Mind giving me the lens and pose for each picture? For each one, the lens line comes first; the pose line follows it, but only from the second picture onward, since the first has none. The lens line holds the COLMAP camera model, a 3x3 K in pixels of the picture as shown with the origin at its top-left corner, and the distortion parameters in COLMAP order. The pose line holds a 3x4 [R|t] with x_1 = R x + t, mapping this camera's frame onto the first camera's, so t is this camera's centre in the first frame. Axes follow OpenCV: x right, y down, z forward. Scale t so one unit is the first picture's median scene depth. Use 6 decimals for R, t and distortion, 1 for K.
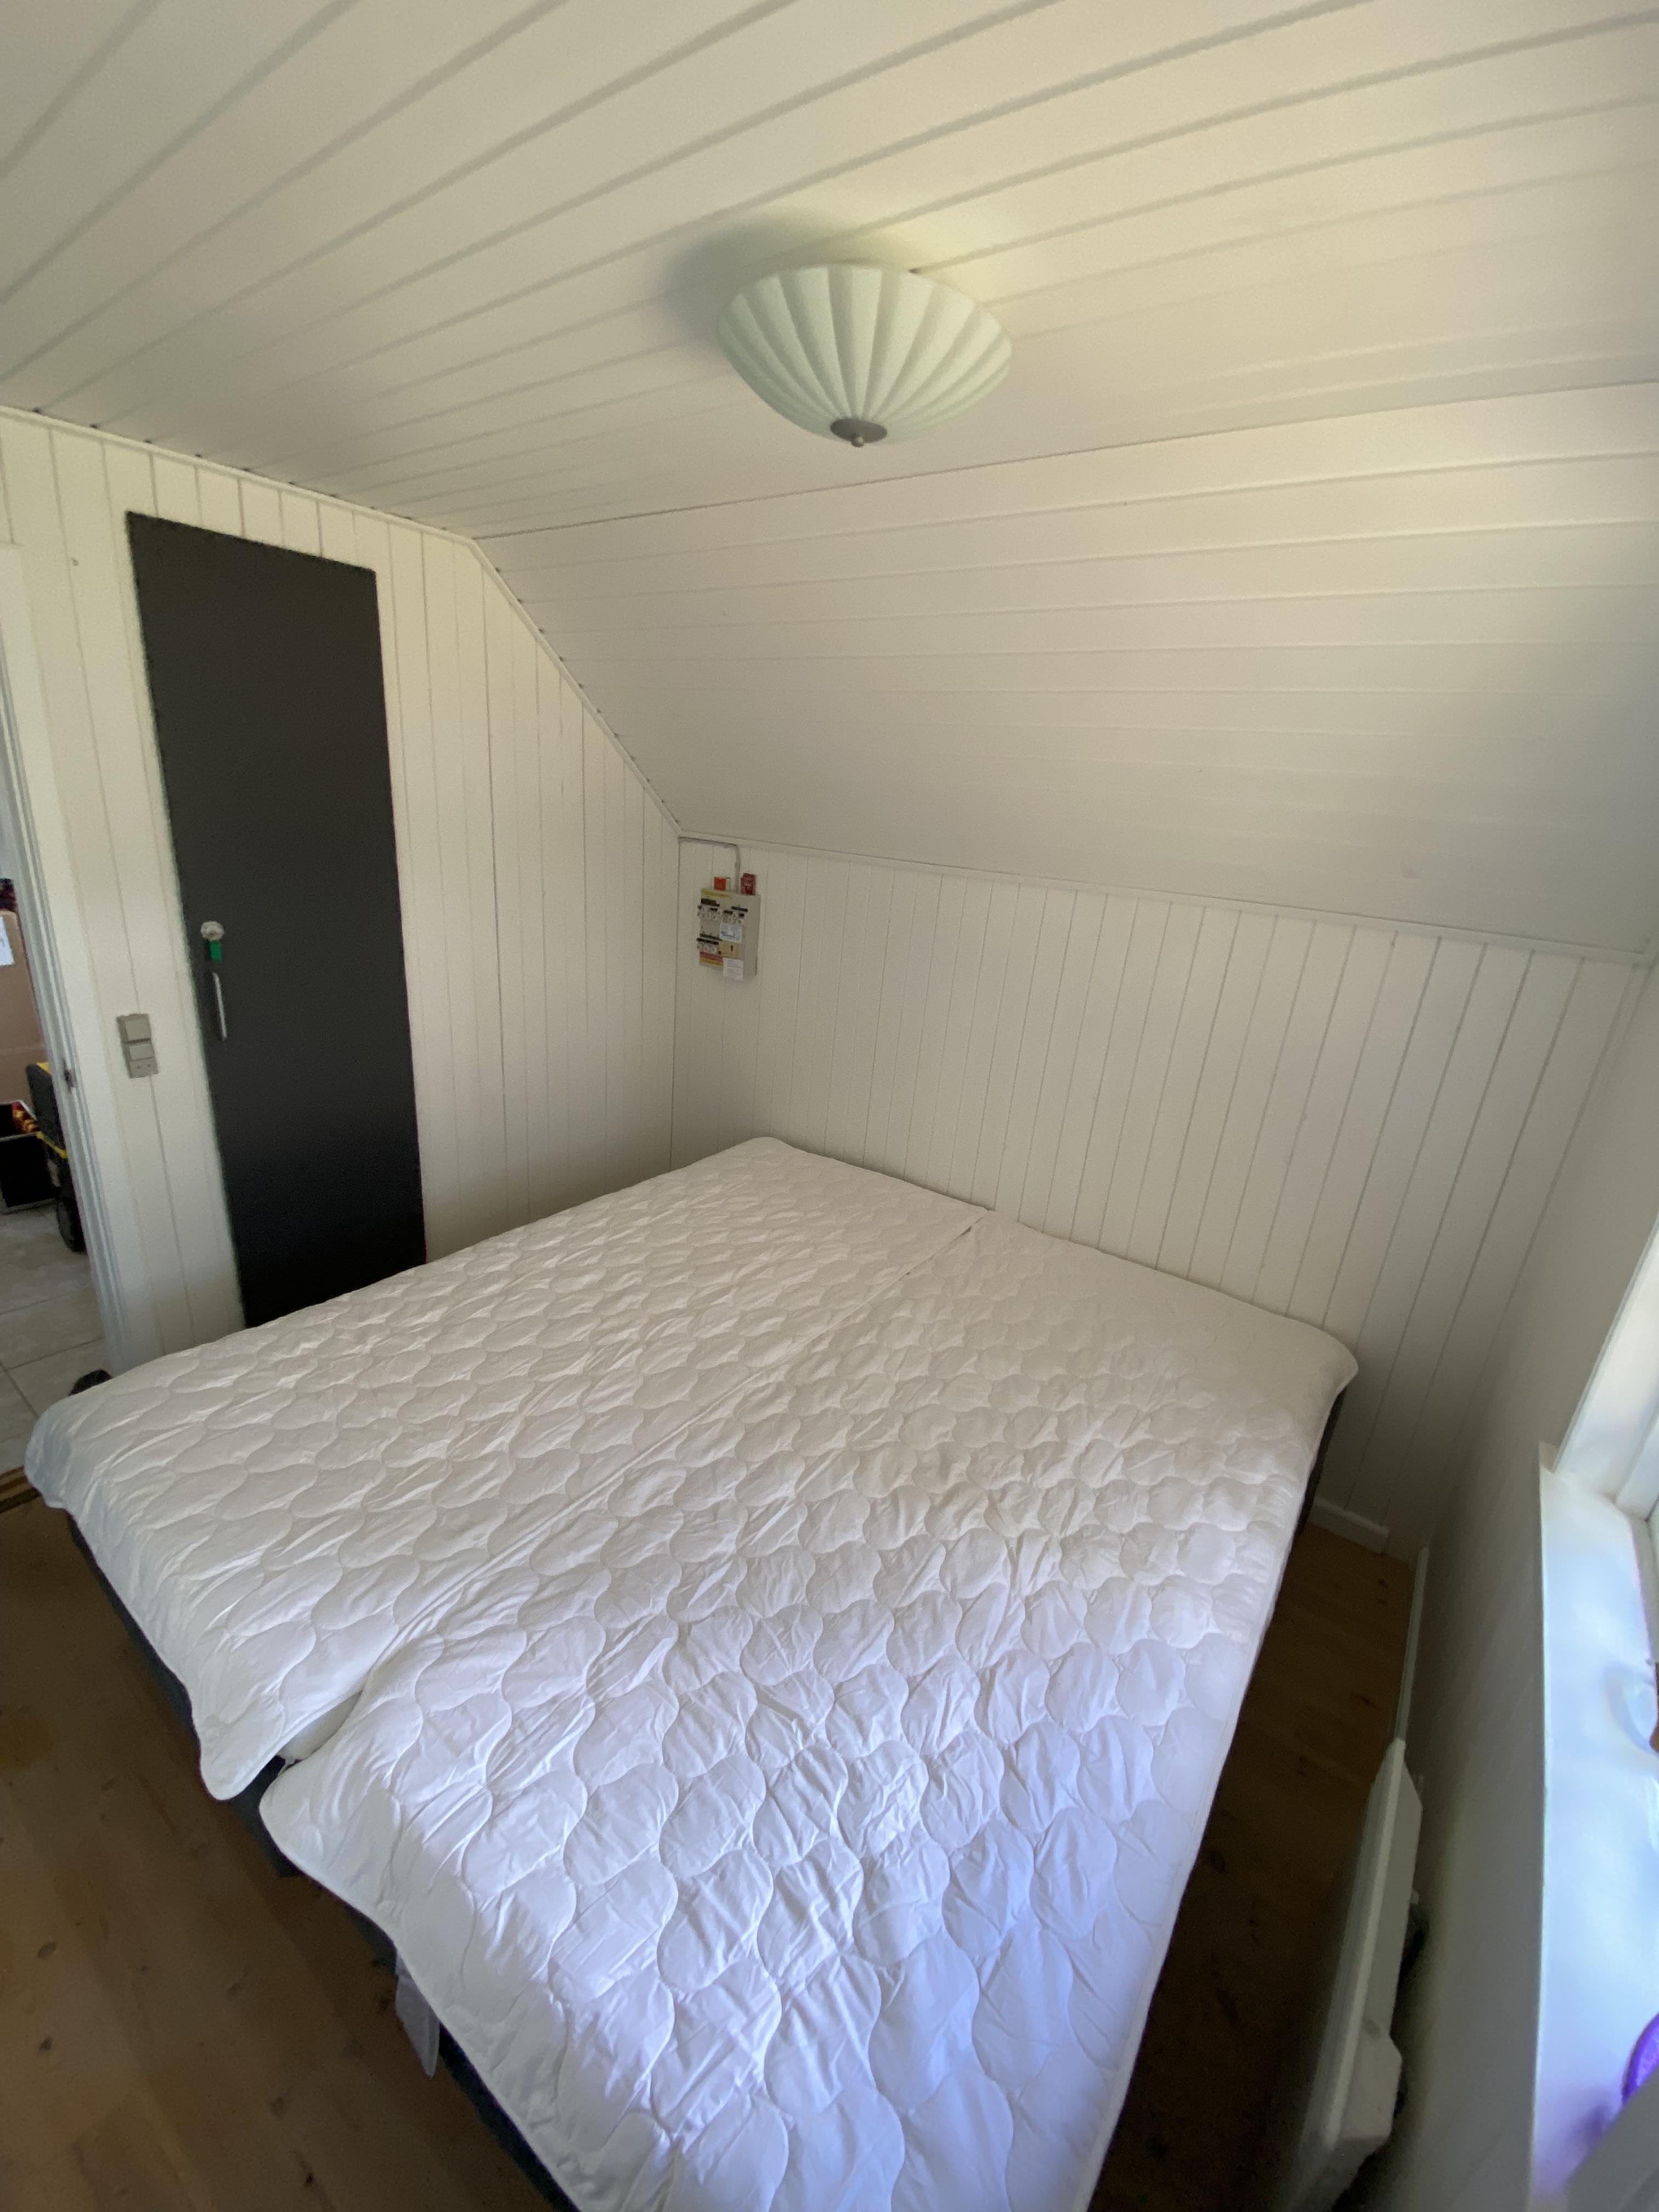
lens RADIAL K [[887.6, 0, 826.7], [0, 887.6, 1100.1], [0, 0, 1]] dist [0.005009, -0.012404]
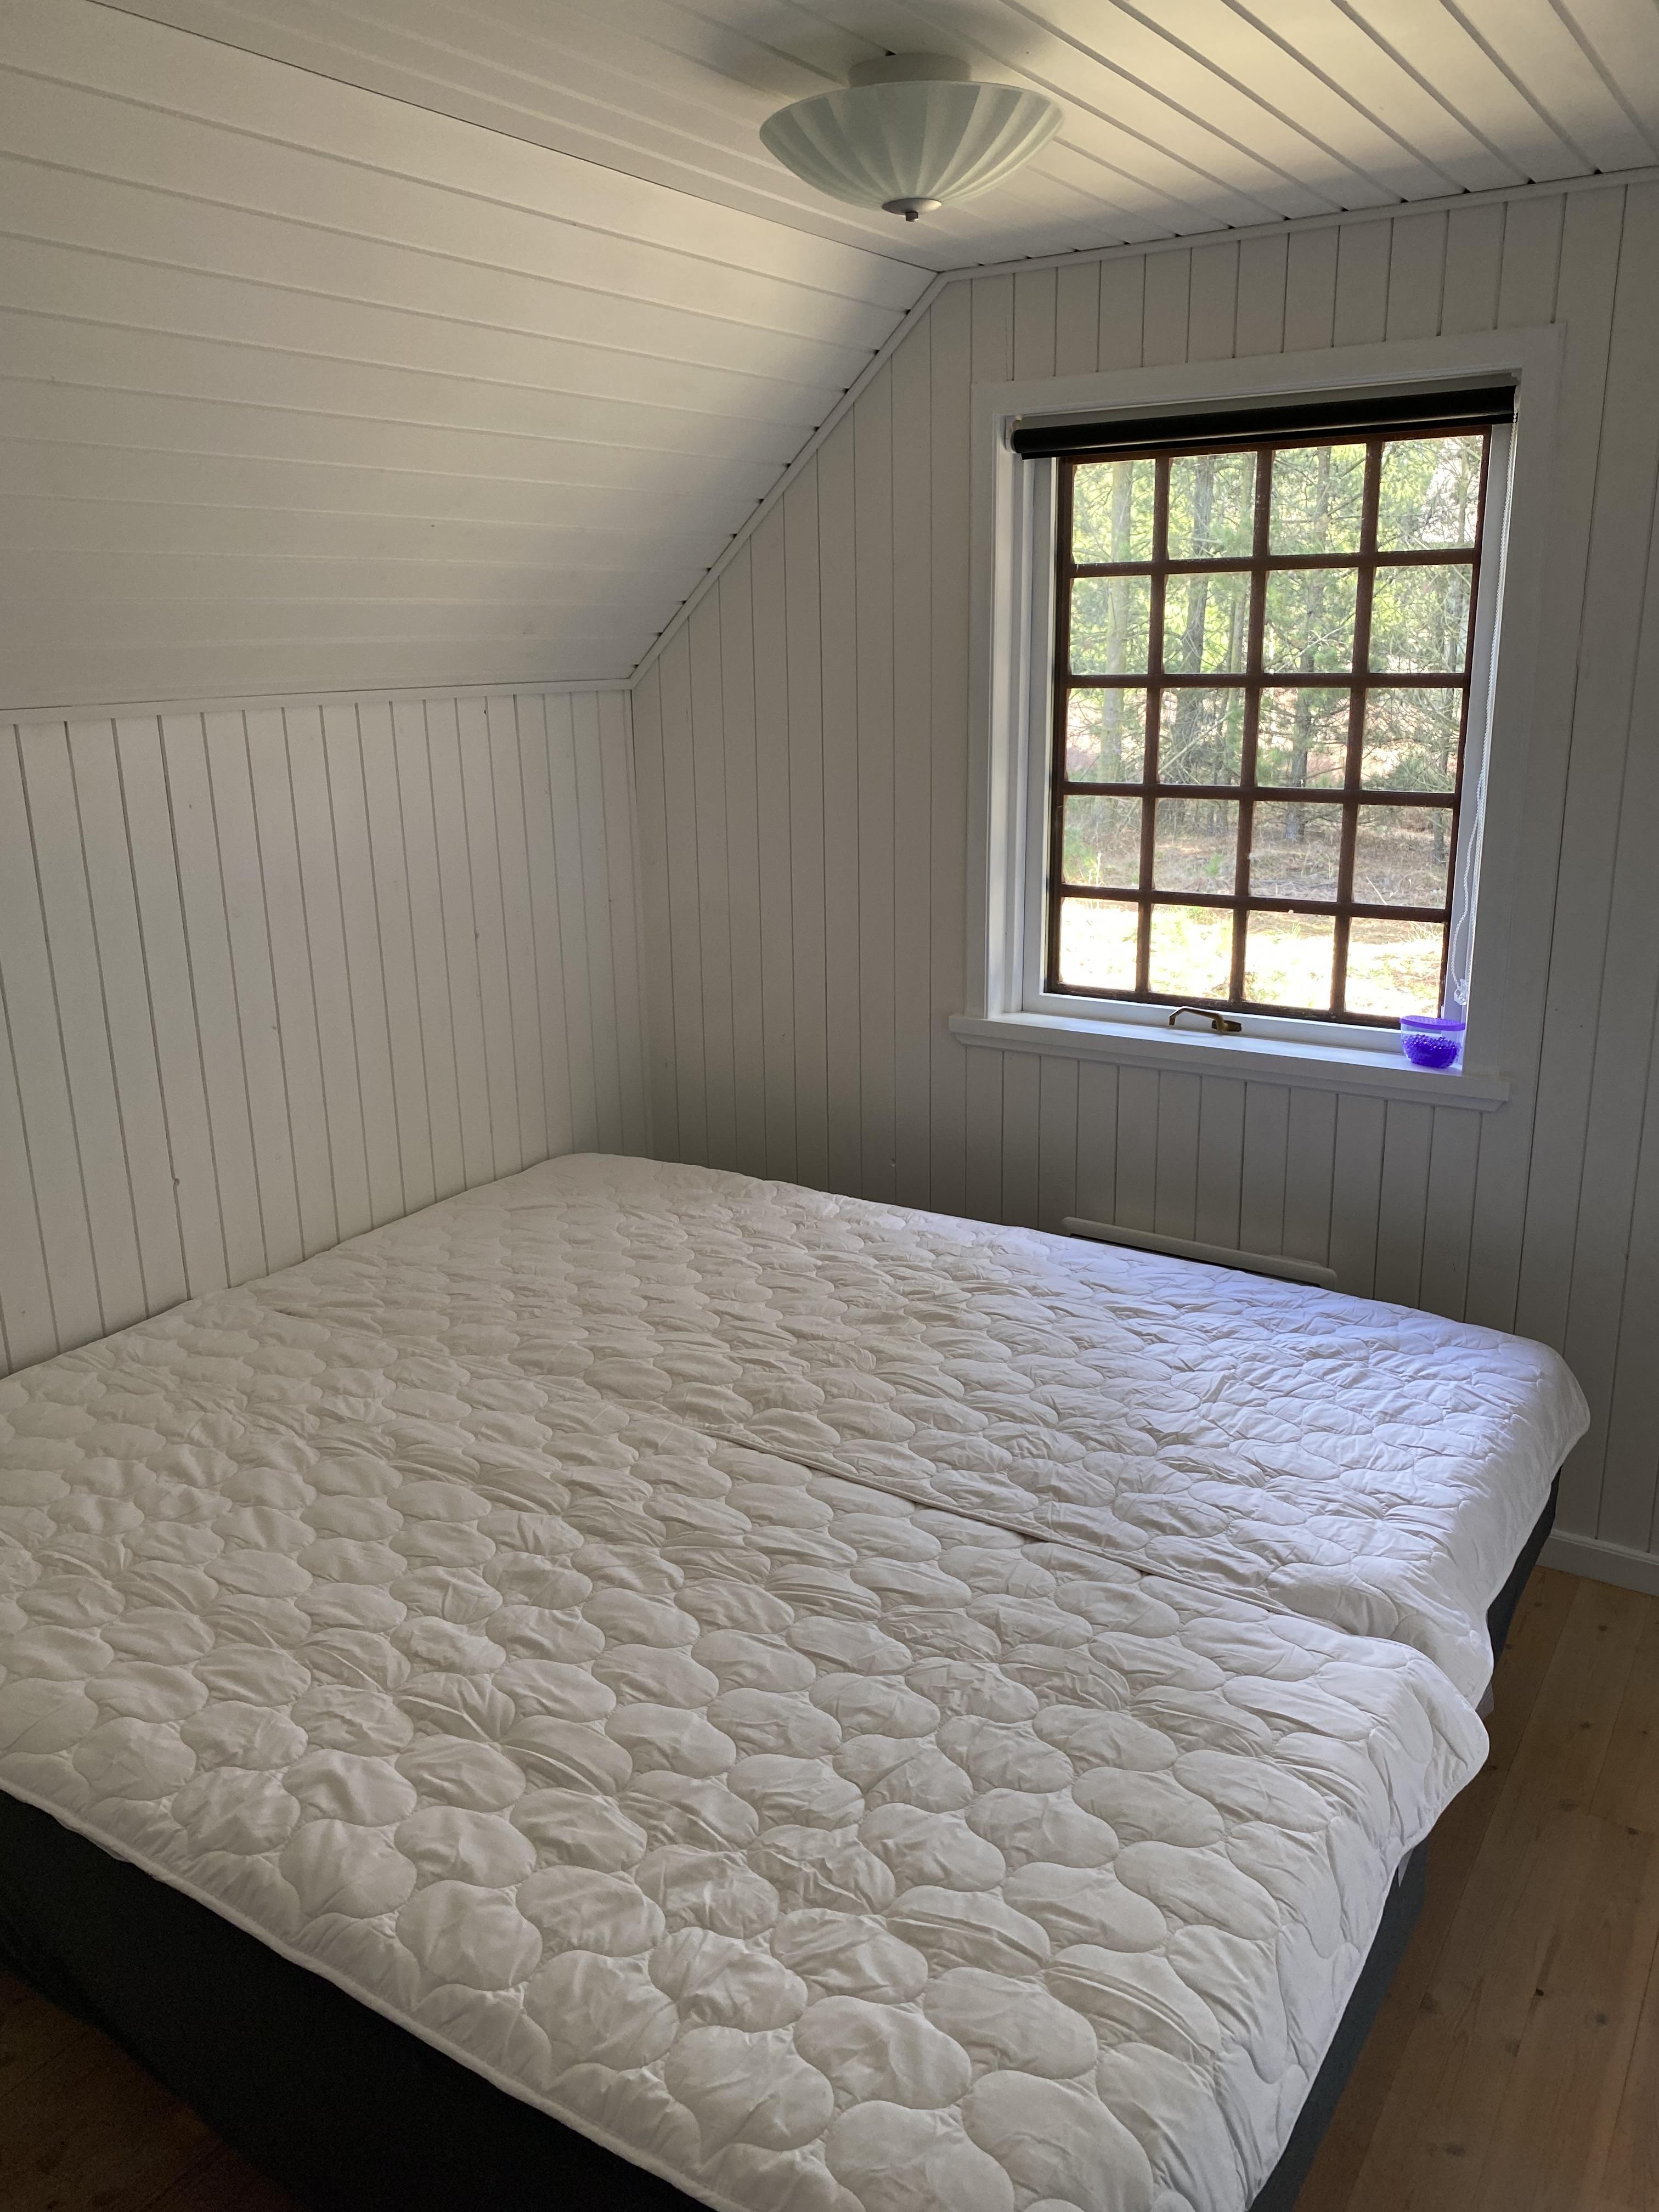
lens RADIAL K [[1667.6, 0, 820.9], [0, 1667.6, 1098.0], [0, 0, 1]] dist [0.046590, -0.027573]
pose [[-0.073757, -0.344587, 0.935852, -1.077726], [0.333793, 0.875754, 0.348766, -0.306469], [-0.939757, 0.338105, 0.050428, 0.719155]]
